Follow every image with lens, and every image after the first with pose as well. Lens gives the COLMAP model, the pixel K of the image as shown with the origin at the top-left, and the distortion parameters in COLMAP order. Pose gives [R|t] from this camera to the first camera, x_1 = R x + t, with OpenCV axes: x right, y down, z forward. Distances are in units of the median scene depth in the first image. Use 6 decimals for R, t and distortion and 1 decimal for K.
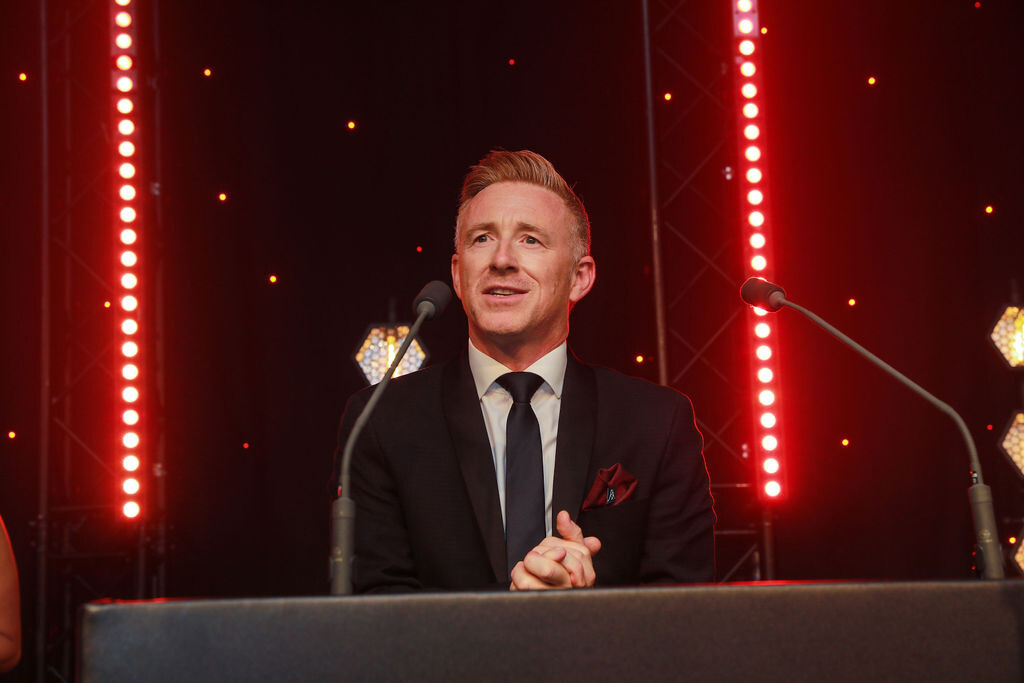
lens RADIAL K [[1953.1, 0, 512.0], [0, 1953.1, 341.5], [0, 0, 1]] dist [0.140033, 0.134327]
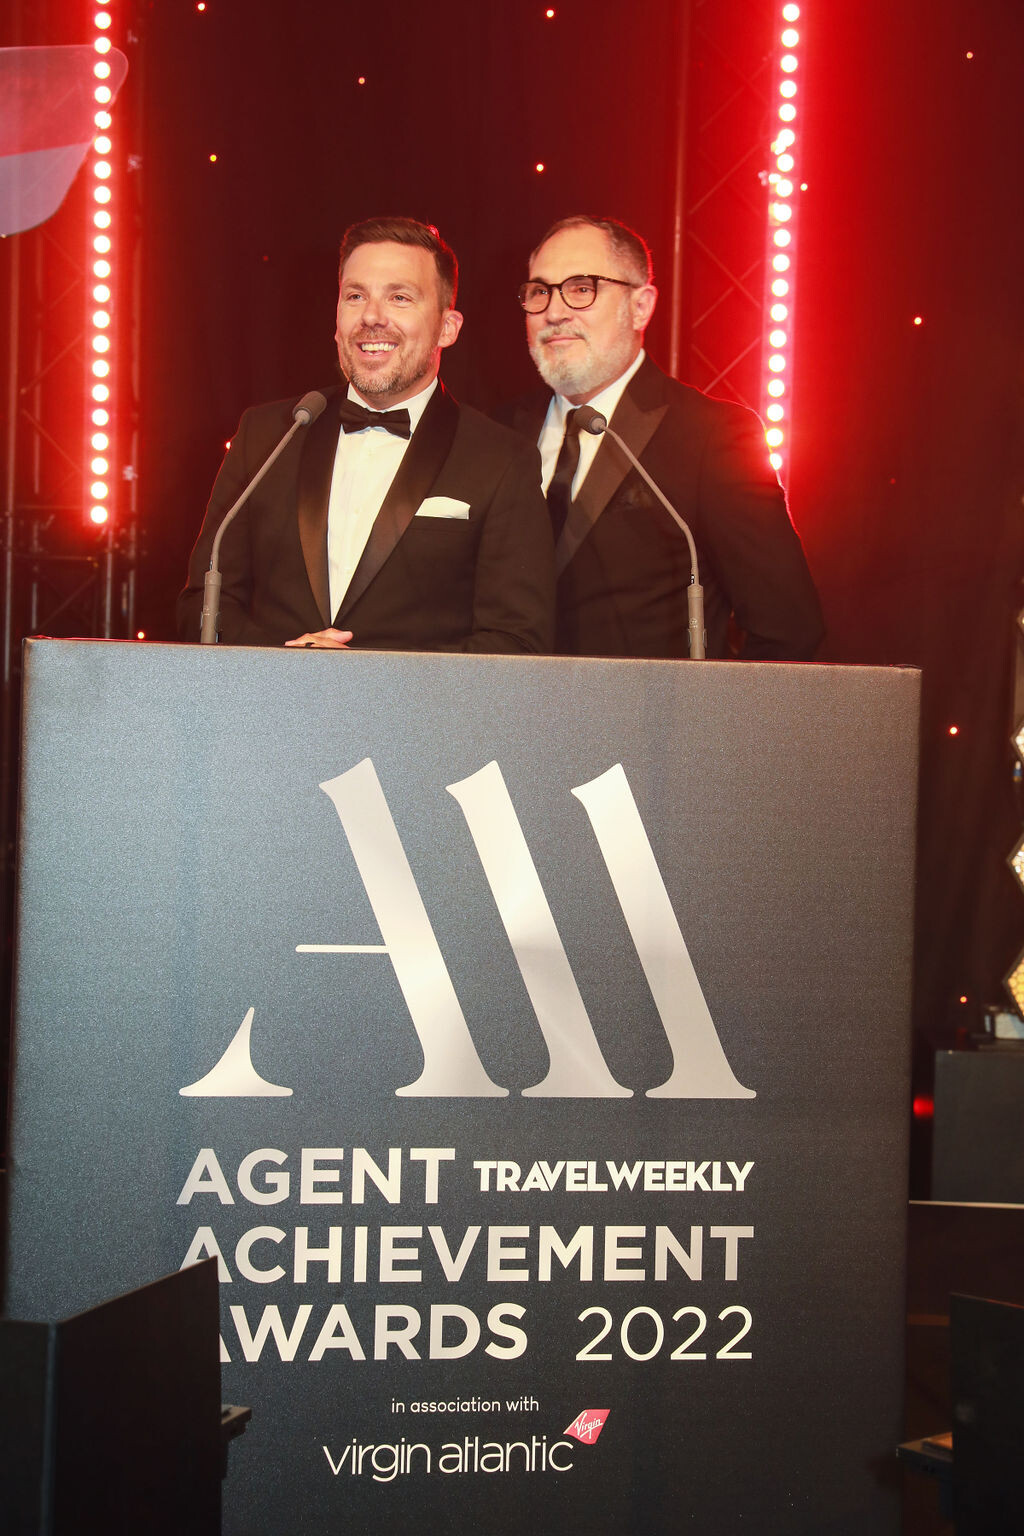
lens RADIAL K [[2712.2, 0, 512.0], [0, 2712.2, 768.0], [0, 0, 1]] dist [0.124230, 0.166201]
pose [[0.996053, 0.068106, -0.056915, 0.089010], [-0.055903, 0.979464, 0.193713, -0.060398], [0.068939, -0.189766, 0.979406, -0.304452]]
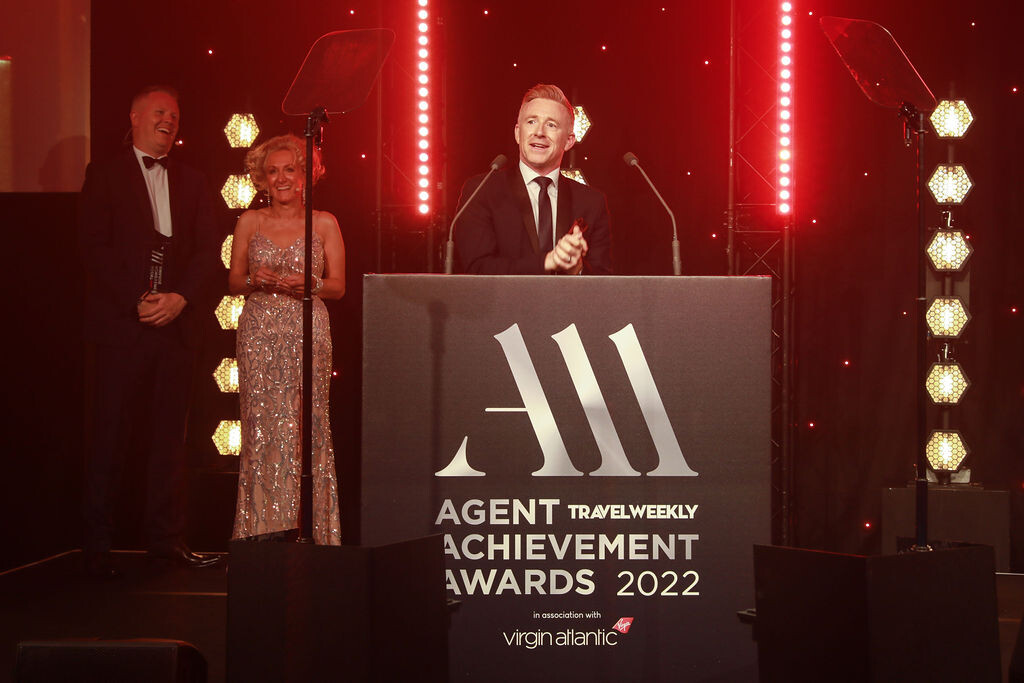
lens RADIAL K [[1941.7, 0, 512.0], [0, 1941.7, 341.5], [0, 0, 1]] dist [0.079718, 0.027481]
pose [[0.980246, 0.044186, -0.192784, 0.227606], [-0.007796, 0.982600, 0.185570, -0.122577], [0.197629, -0.180401, 0.963534, -0.702619]]
